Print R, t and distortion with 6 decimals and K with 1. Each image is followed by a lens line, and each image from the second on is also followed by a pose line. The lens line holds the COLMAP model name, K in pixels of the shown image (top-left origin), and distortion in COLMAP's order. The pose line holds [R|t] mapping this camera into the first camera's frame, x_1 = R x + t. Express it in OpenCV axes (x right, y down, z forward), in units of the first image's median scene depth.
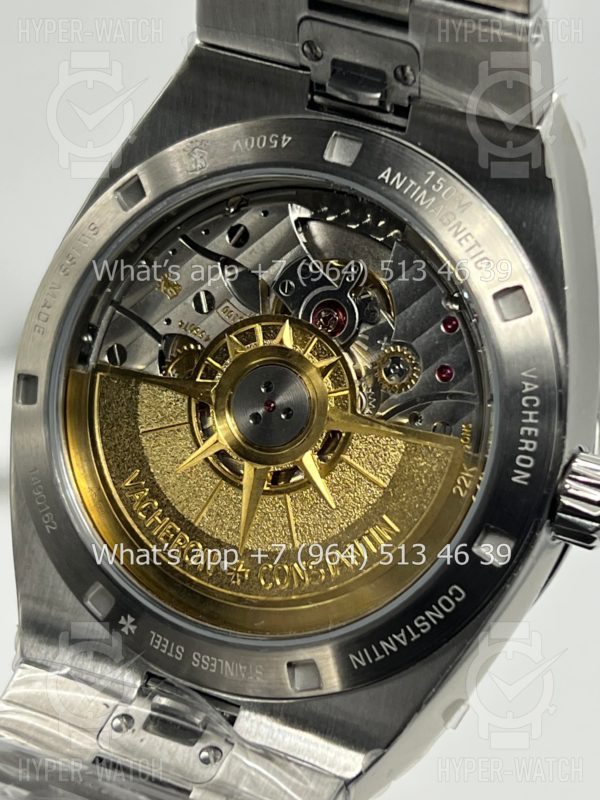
lens RADIAL K [[1914.7, 0, 300.0], [0, 1914.7, 400.0], [0, 0, 1]] dist [0.314992, -0.204662]
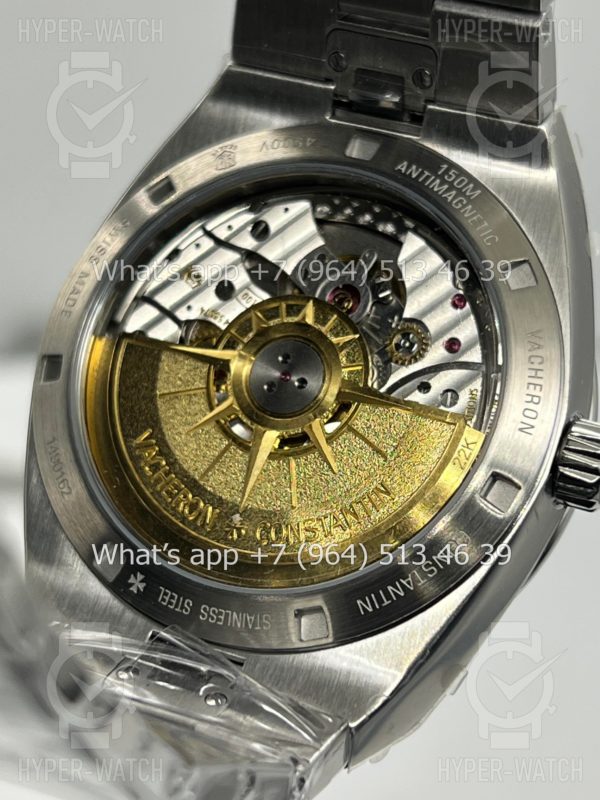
lens RADIAL K [[1914.7, 0, 300.0], [0, 1914.7, 400.0], [0, 0, 1]] dist [0.314992, -0.204662]
pose [[0.997292, 0.050666, 0.053305, -0.063721], [-0.035147, 0.965050, -0.259698, 0.291273], [-0.064600, 0.257122, 0.964217, -0.015766]]
